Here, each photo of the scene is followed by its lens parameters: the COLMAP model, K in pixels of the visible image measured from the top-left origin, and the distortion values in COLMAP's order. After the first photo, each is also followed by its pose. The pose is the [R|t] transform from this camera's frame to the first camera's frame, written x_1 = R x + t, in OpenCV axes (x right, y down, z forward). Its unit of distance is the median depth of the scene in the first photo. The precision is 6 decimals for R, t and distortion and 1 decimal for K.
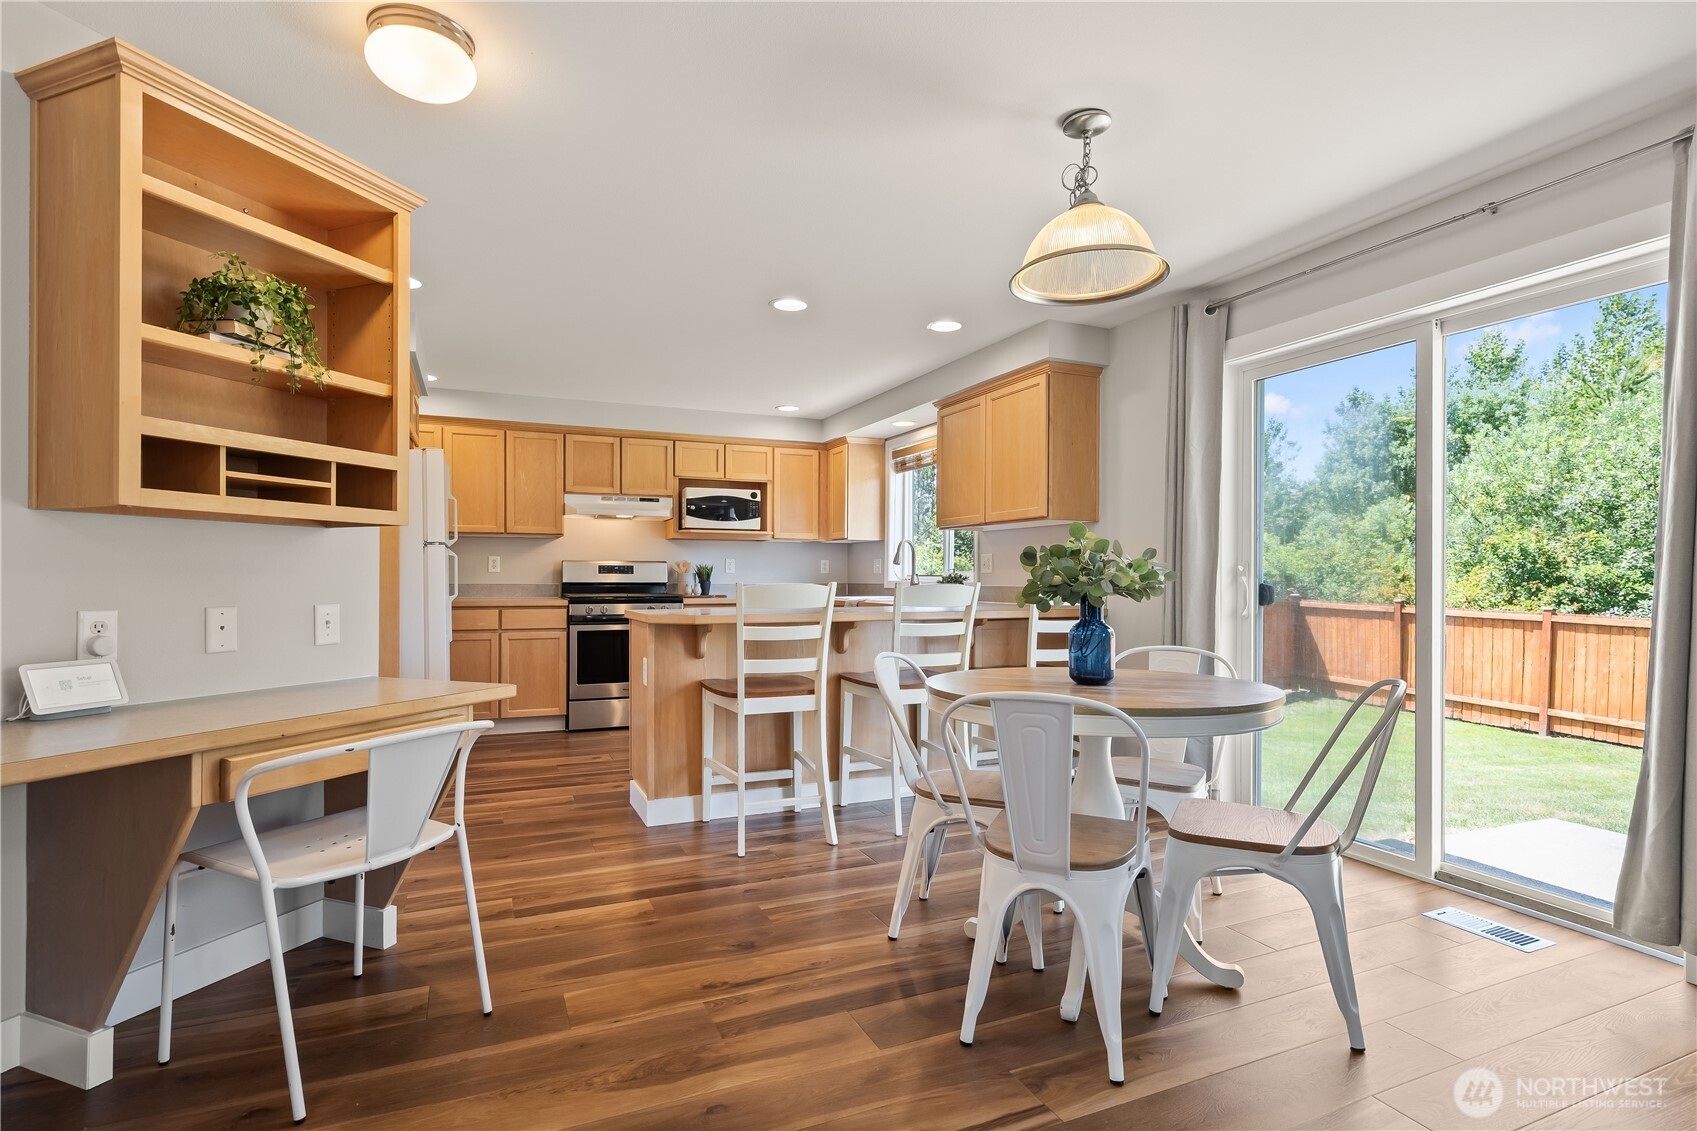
lens RADIAL K [[784.1, 0, 837.7], [0, 784.1, 571.6], [0, 0, 1]] dist [0.002157, 0.001010]
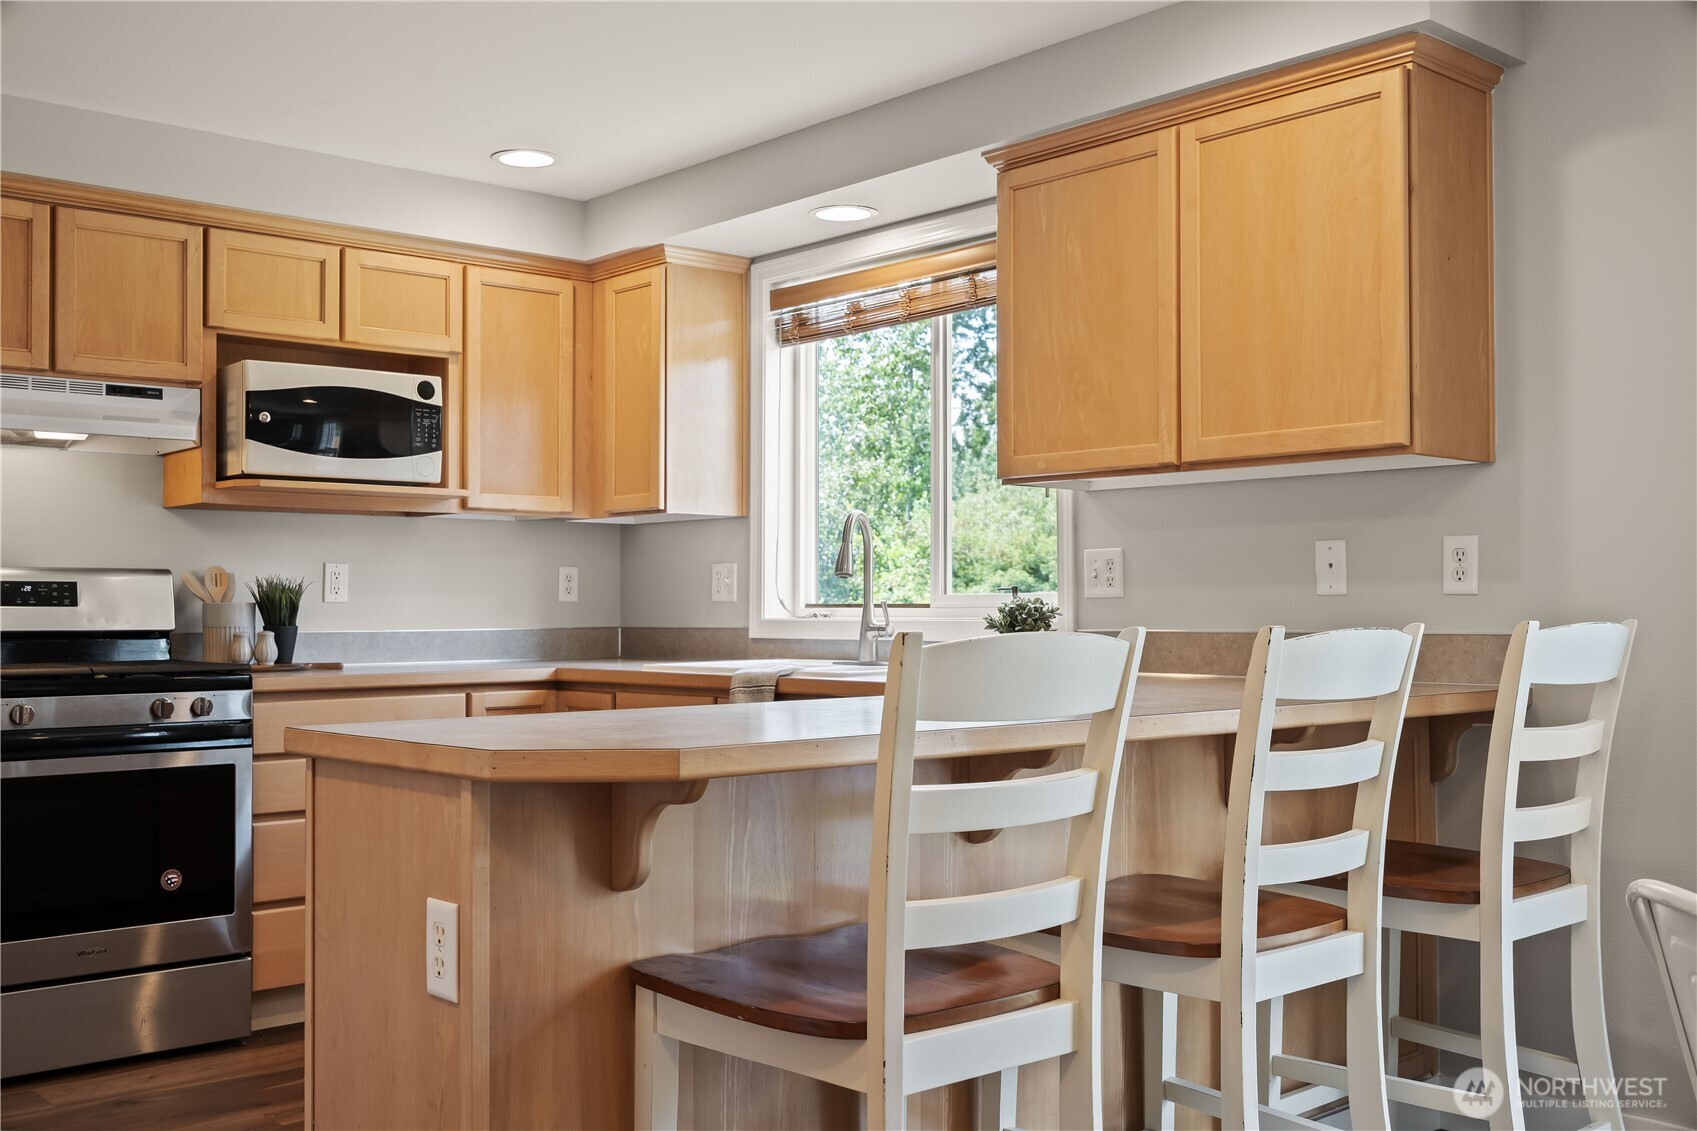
lens RADIAL K [[1644.3, 0, 752.9], [0, 1644.3, 562.0], [0, 0, 1]] dist [0.010644, 0.006650]
pose [[0.963021, 0.000827, 0.269424, -0.170898], [0.004949, 0.999772, -0.020759, 0.000085], [-0.269380, 0.021324, 0.962798, 0.224395]]
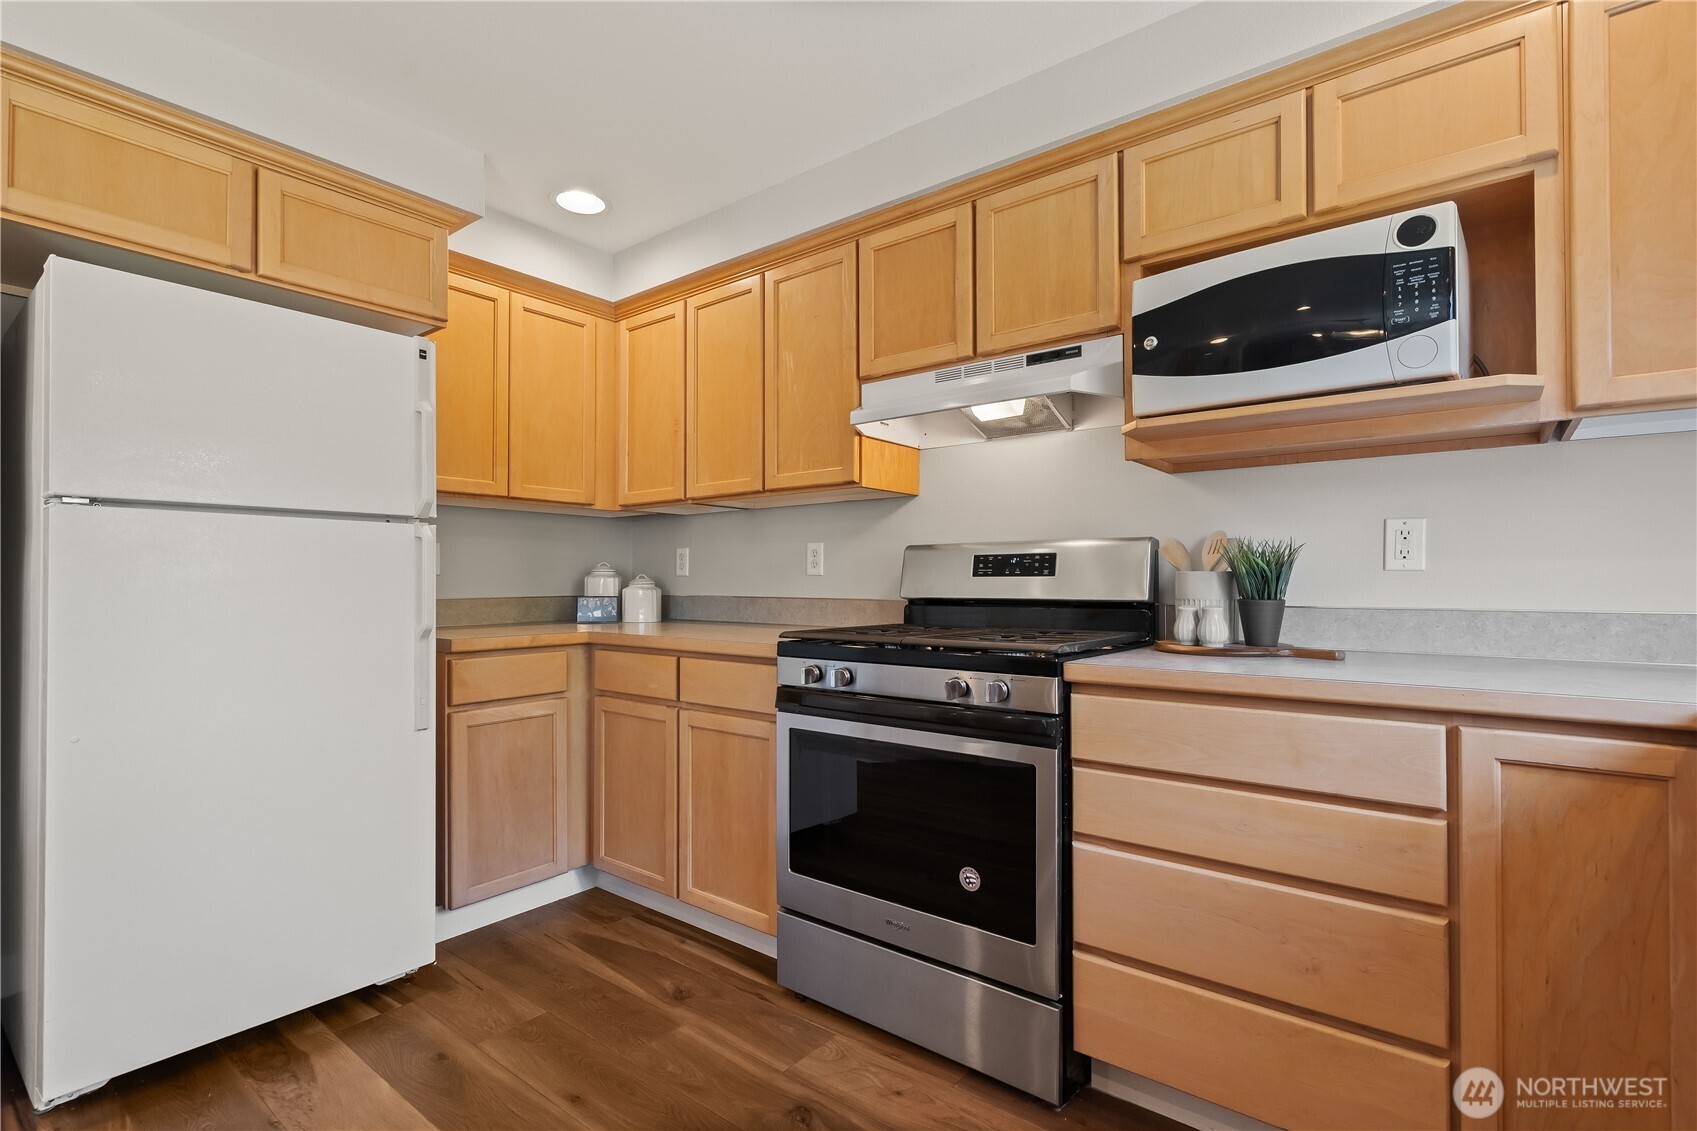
lens RADIAL K [[775.0, 0, 867.4], [0, 775.0, 571.9], [0, 0, 1]] dist [-0.000448, -0.000203]
pose [[0.477418, -0.014673, -0.878554, 0.013672], [0.009436, 0.999889, -0.011572, 0.004518], [0.878626, -0.002766, 0.477503, 0.762872]]
